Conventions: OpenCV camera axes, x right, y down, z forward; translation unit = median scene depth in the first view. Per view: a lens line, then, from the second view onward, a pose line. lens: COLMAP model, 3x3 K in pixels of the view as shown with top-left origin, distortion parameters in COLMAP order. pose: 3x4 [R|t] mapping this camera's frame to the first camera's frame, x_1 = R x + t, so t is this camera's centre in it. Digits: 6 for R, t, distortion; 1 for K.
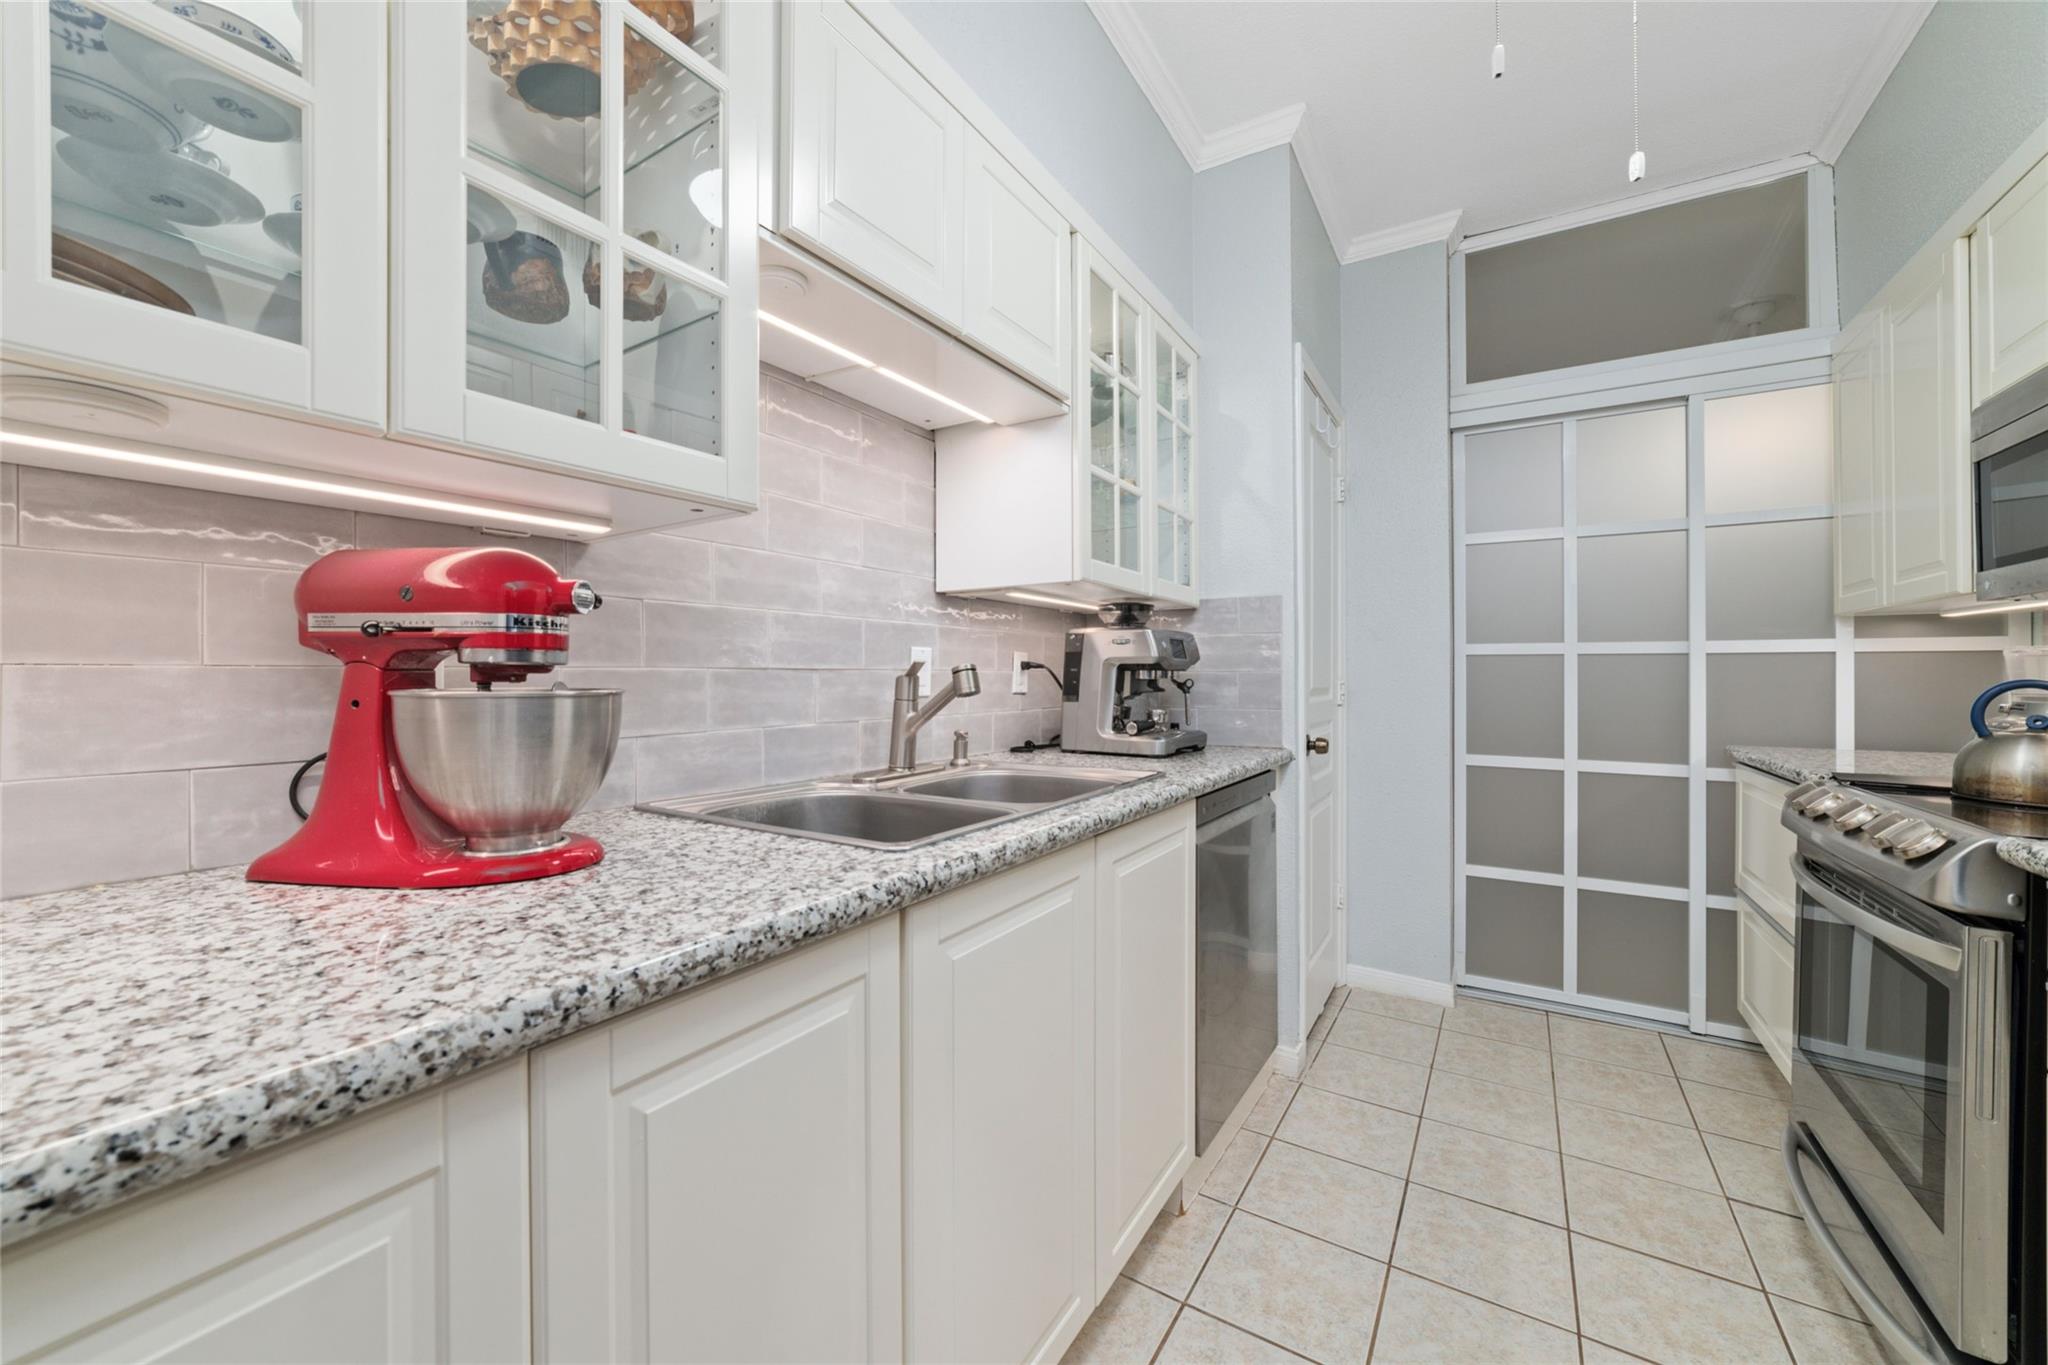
lens RADIAL K [[794.8, 0, 1011.0], [0, 794.8, 676.4], [0, 0, 1]] dist [-0.005109, -0.000211]
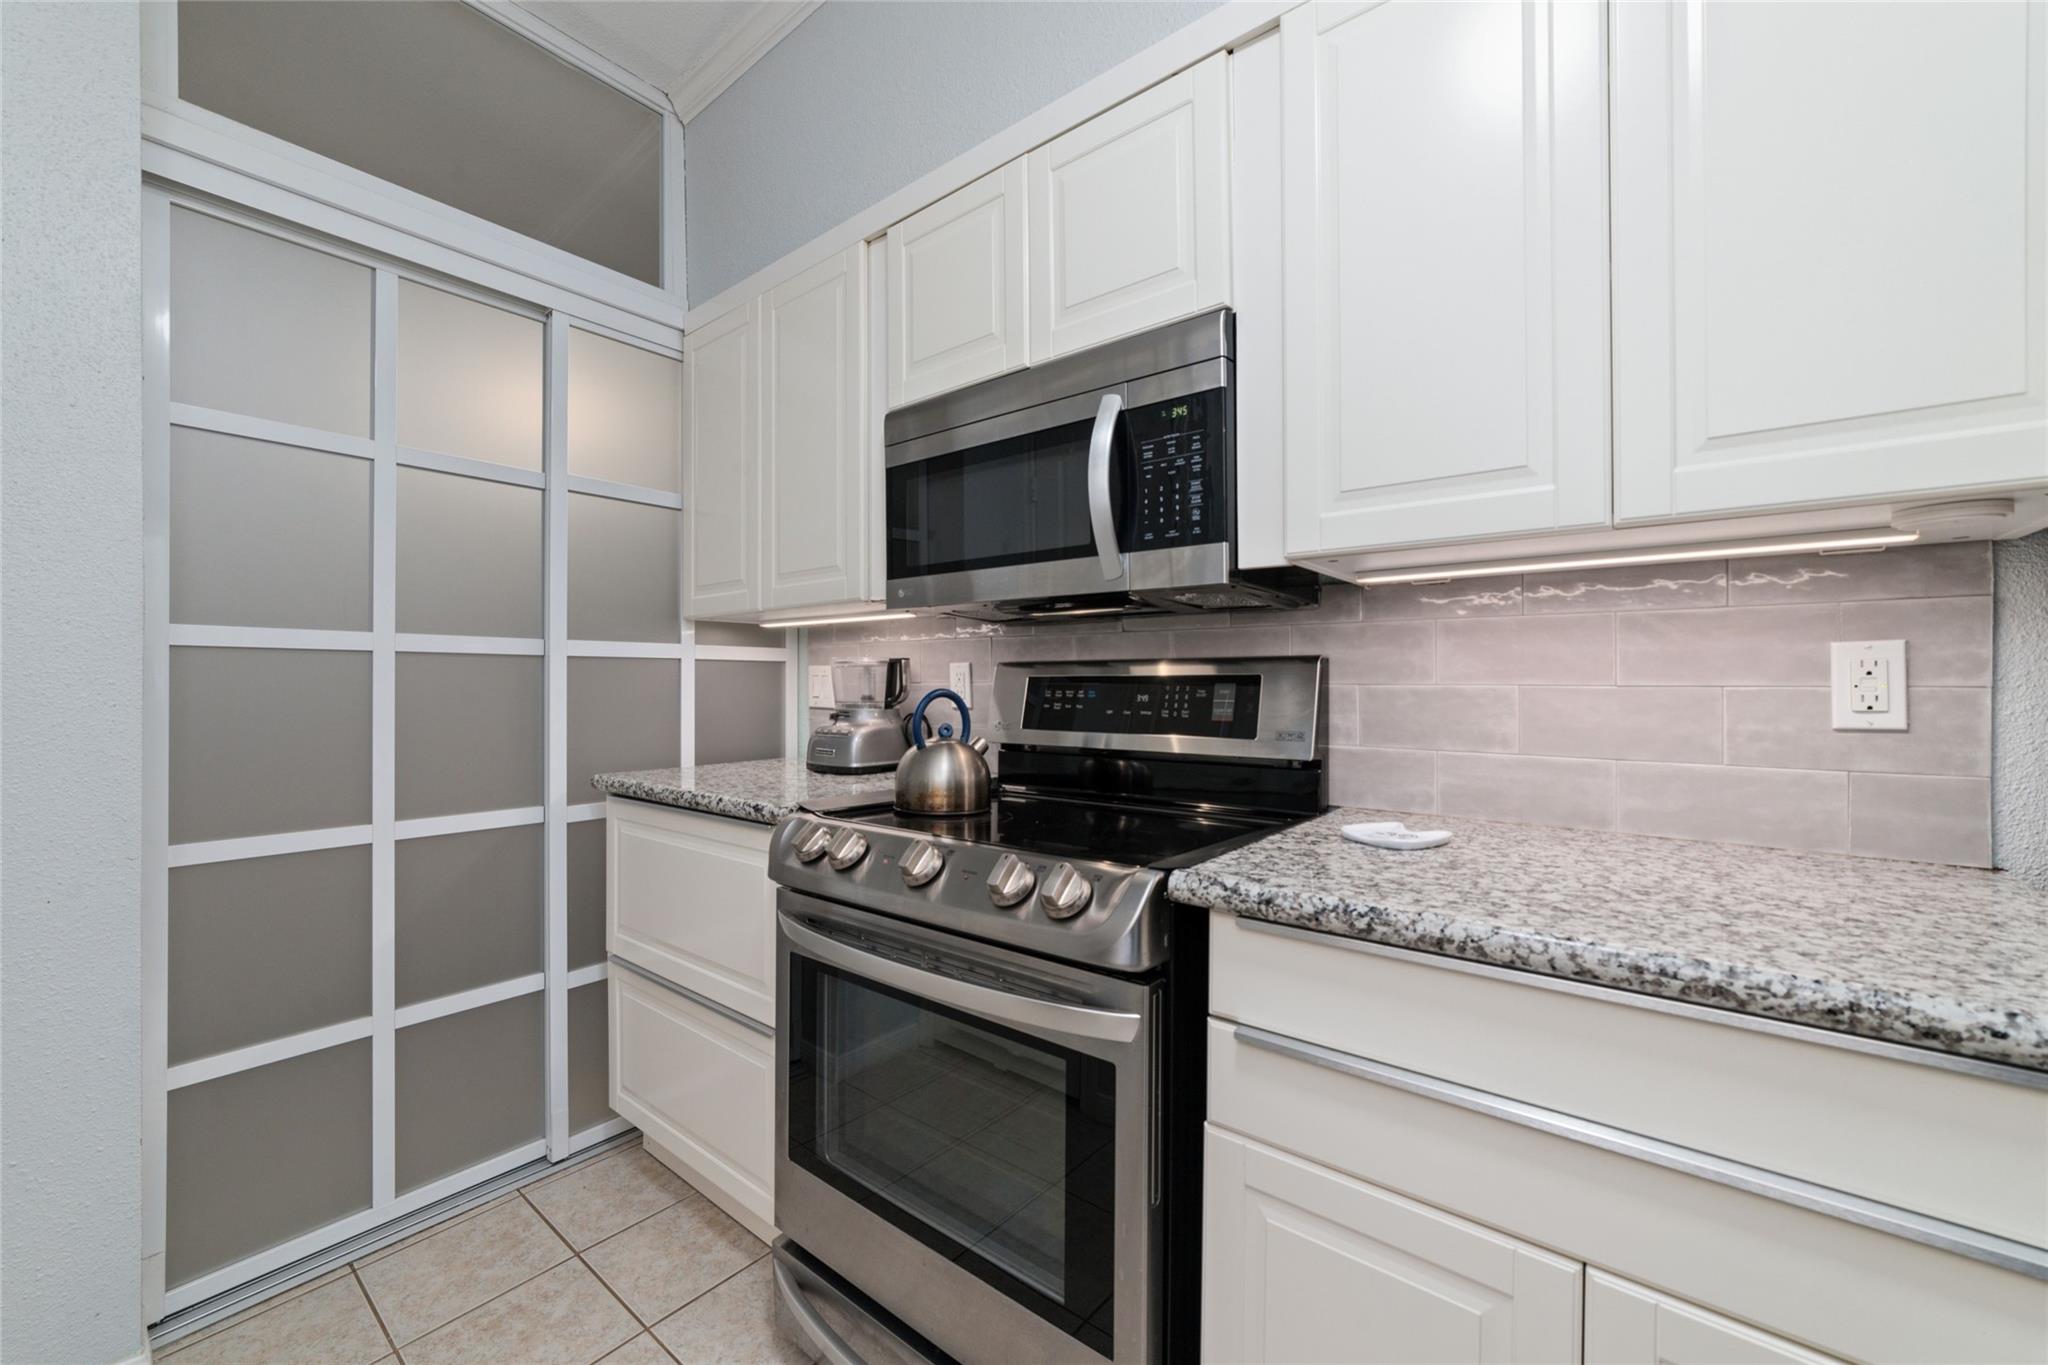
lens RADIAL K [[794.8, 0, 1011.0], [0, 794.8, 676.4], [0, 0, 1]] dist [-0.005109, -0.000211]
pose [[0.115669, 0.001213, 0.993287, 0.161378], [0.006861, 0.999974, -0.002020, -0.004836], [-0.993264, 0.007049, 0.115658, 0.469668]]
